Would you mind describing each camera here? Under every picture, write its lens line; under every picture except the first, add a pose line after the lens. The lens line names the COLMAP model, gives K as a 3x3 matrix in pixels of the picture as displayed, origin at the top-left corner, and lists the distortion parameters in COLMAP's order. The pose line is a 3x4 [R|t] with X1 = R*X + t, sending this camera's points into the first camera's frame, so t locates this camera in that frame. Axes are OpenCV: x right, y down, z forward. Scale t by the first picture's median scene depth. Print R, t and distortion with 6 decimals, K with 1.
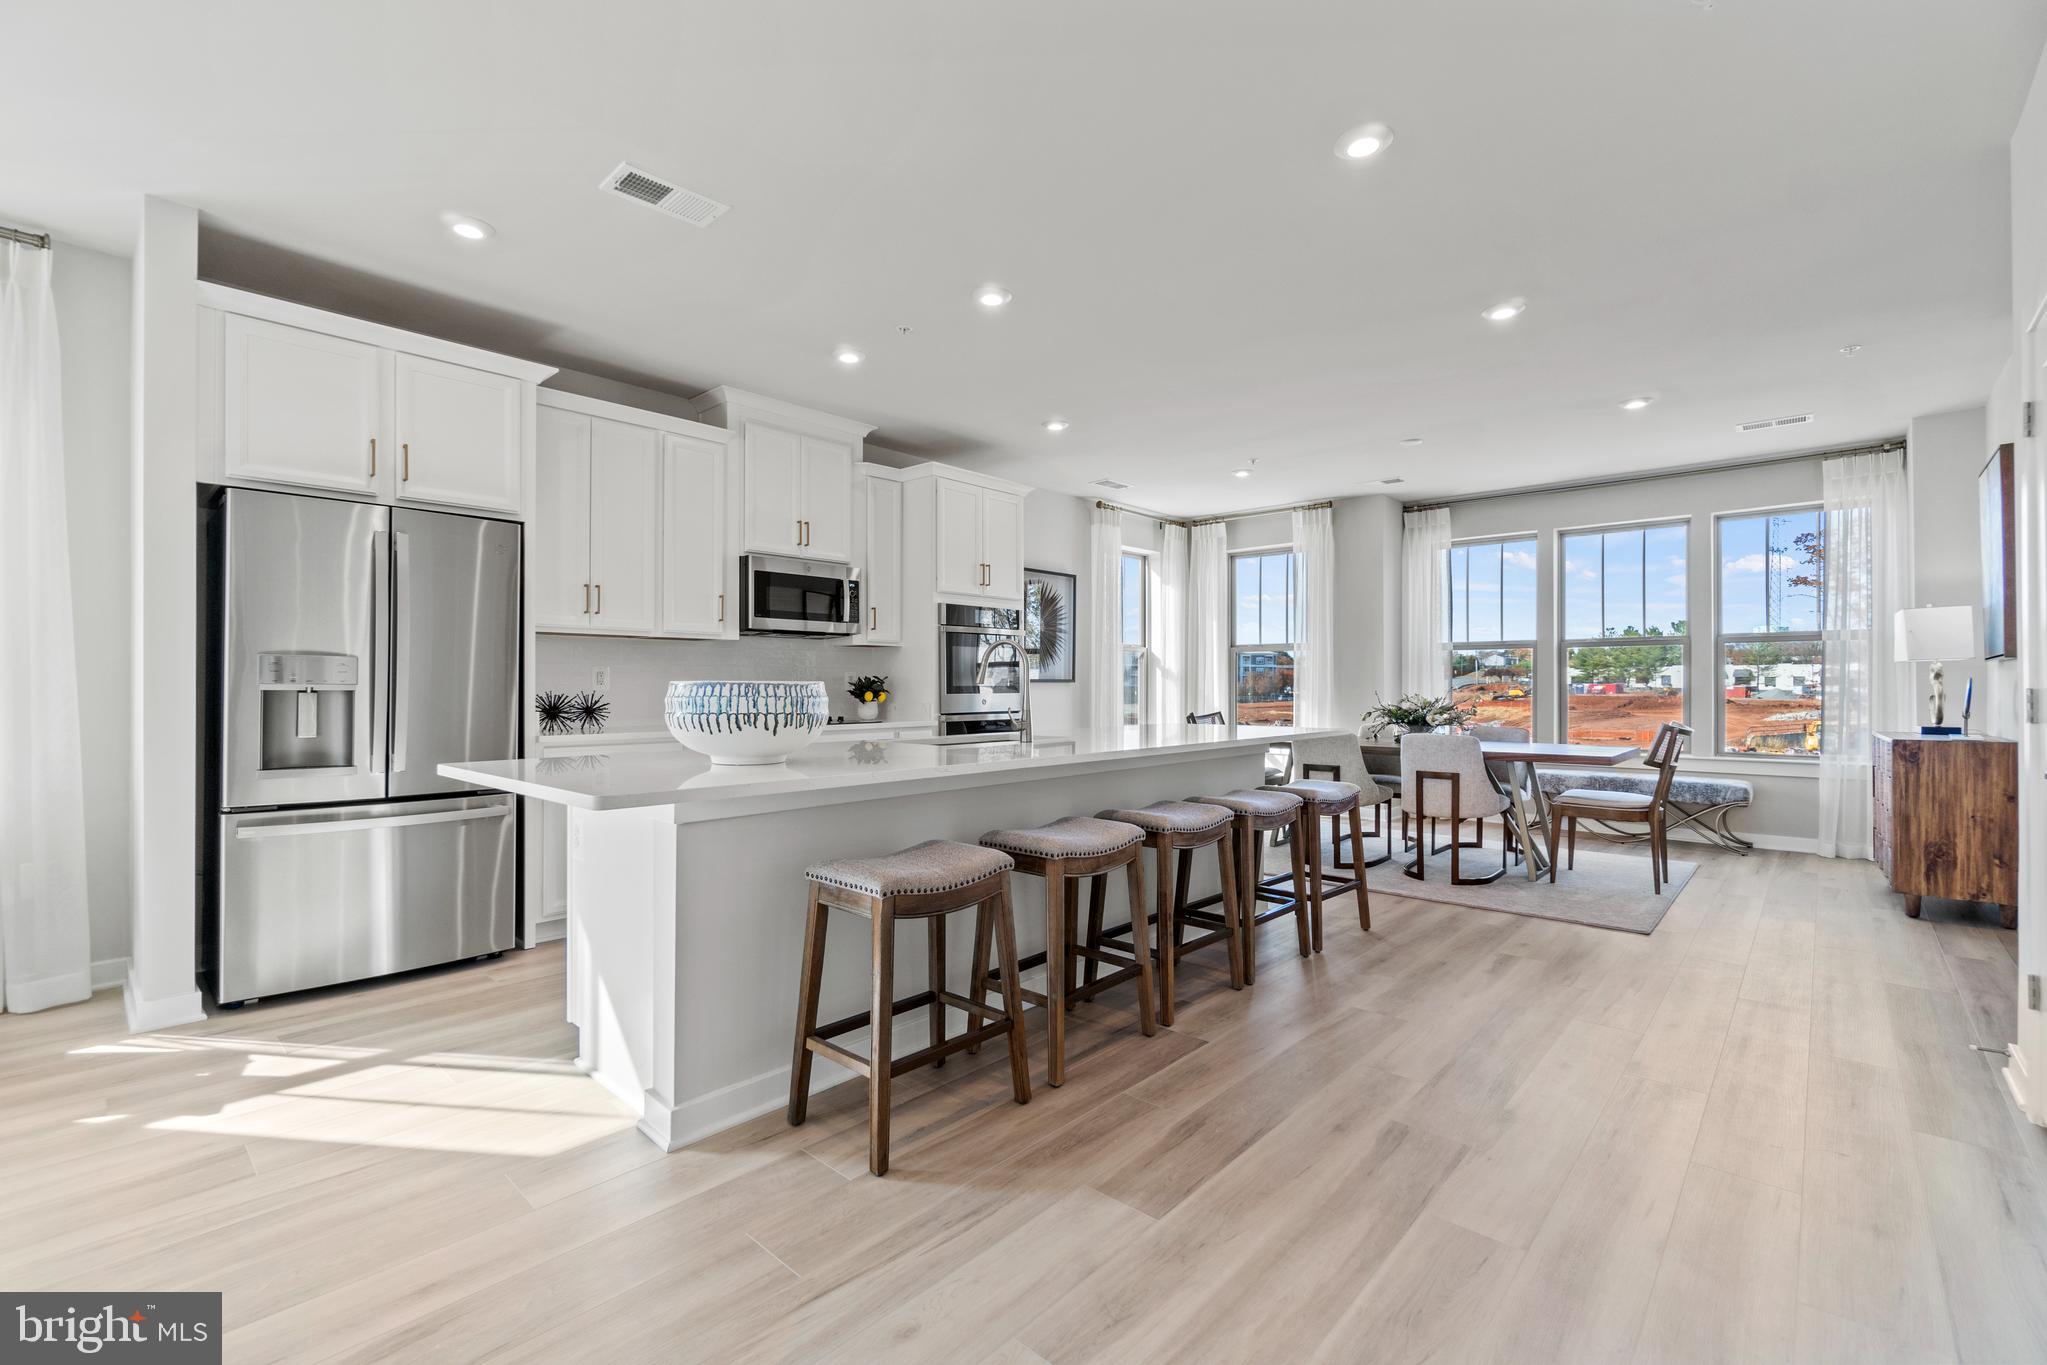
lens RADIAL K [[883.8, 0, 1009.2], [0, 883.8, 673.7], [0, 0, 1]] dist [0.001164, 0.000048]
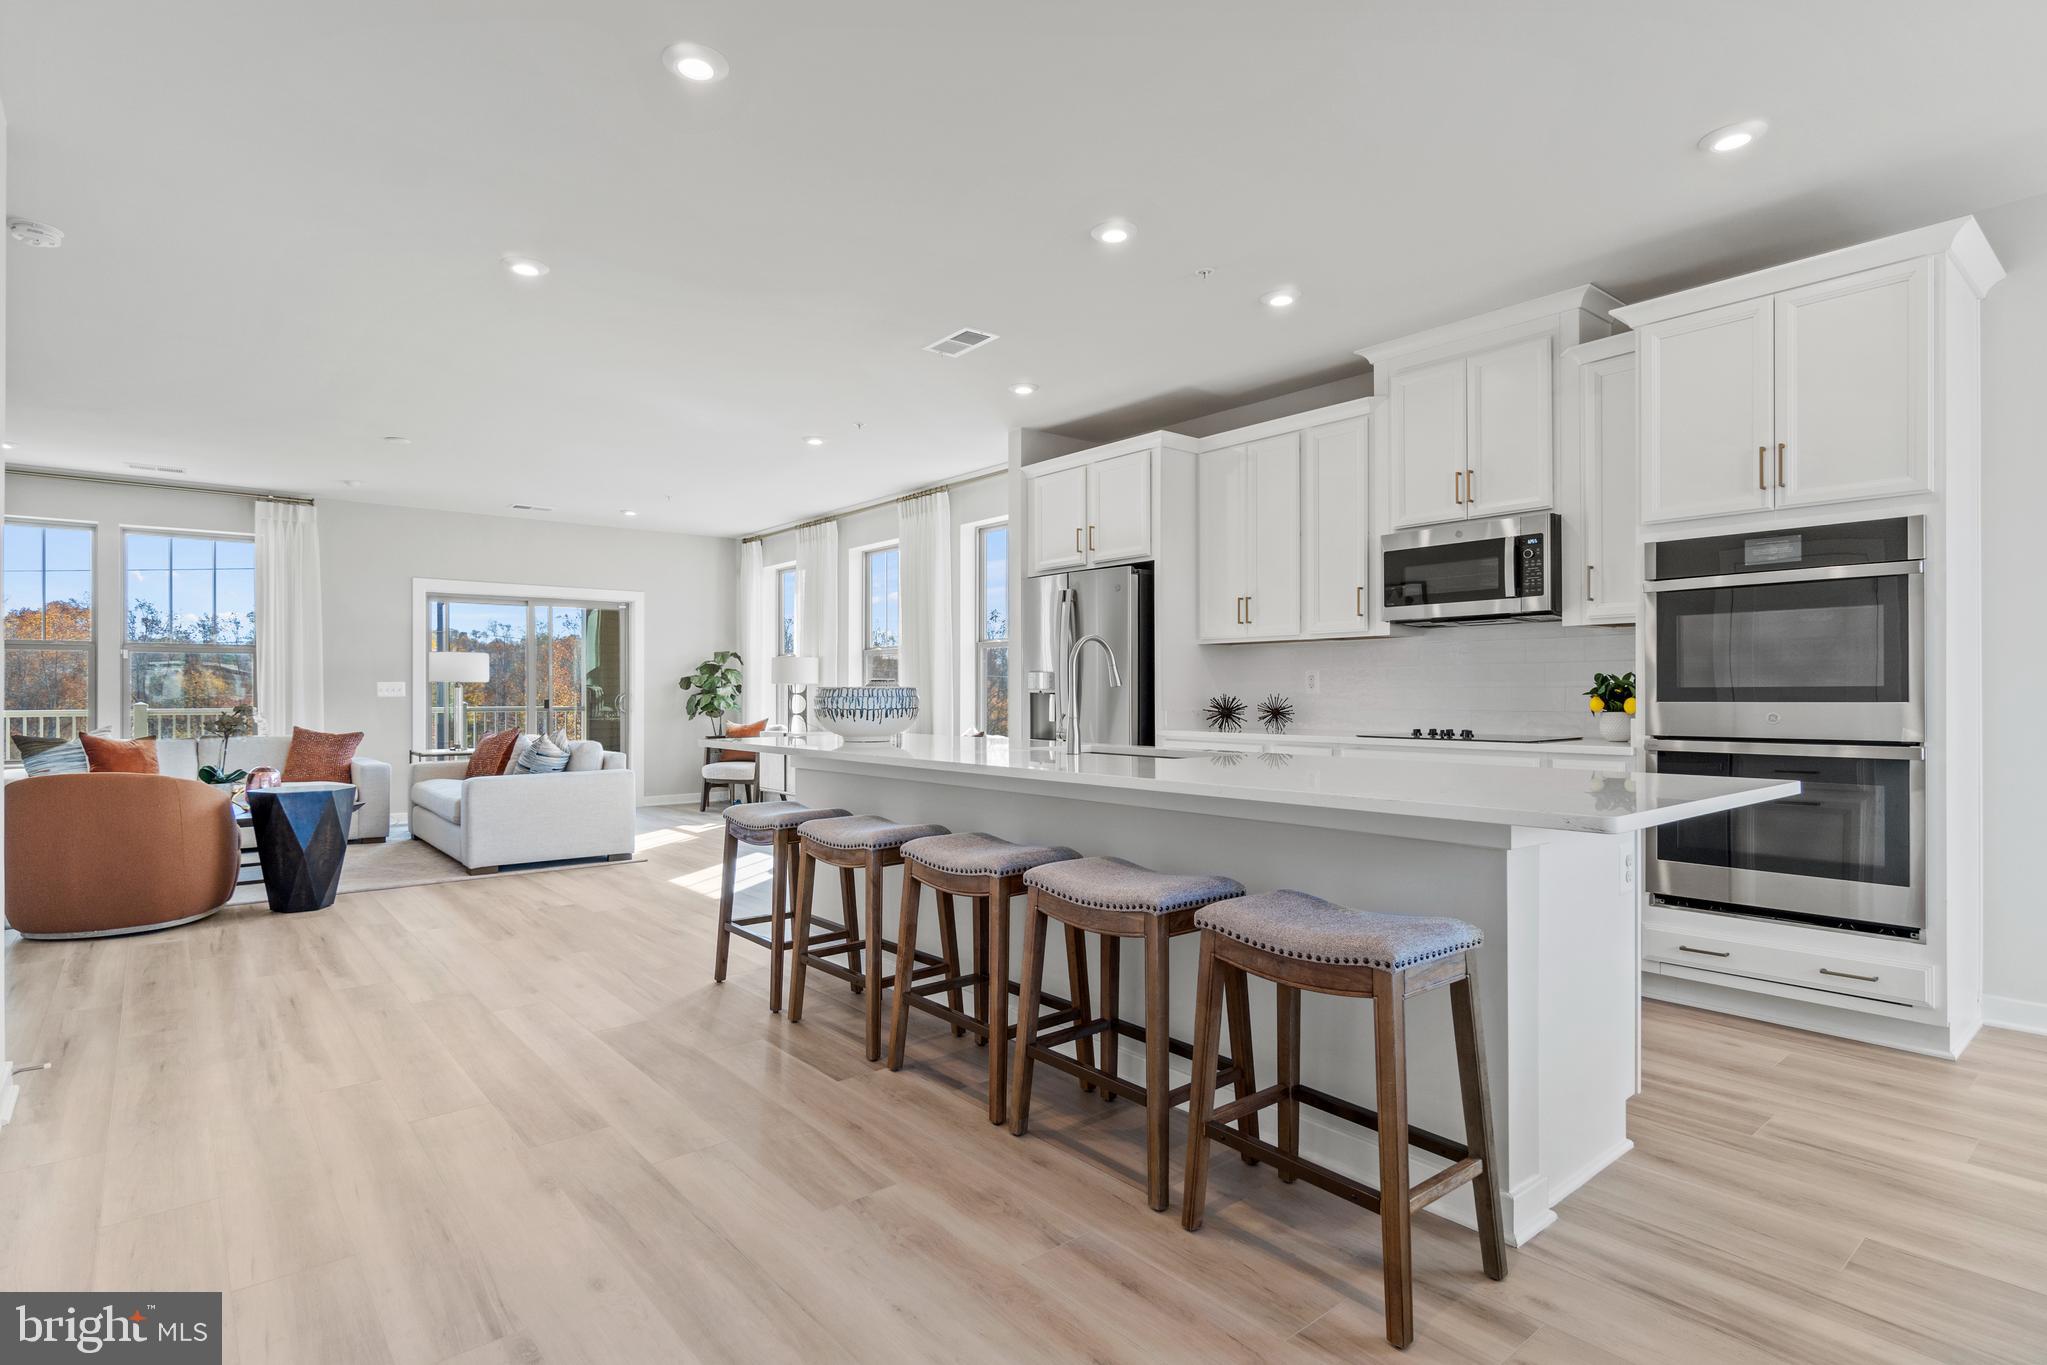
lens RADIAL K [[1014.1, 0, 1014.8], [0, 1014.1, 696.4], [0, 0, 1]] dist [-0.012323, 0.000240]
pose [[-0.122442, 0.003244, -0.992470, 0.815478], [0.016368, 0.999865, 0.001249, 0.015941], [0.992341, -0.016092, -0.122479, 0.869881]]
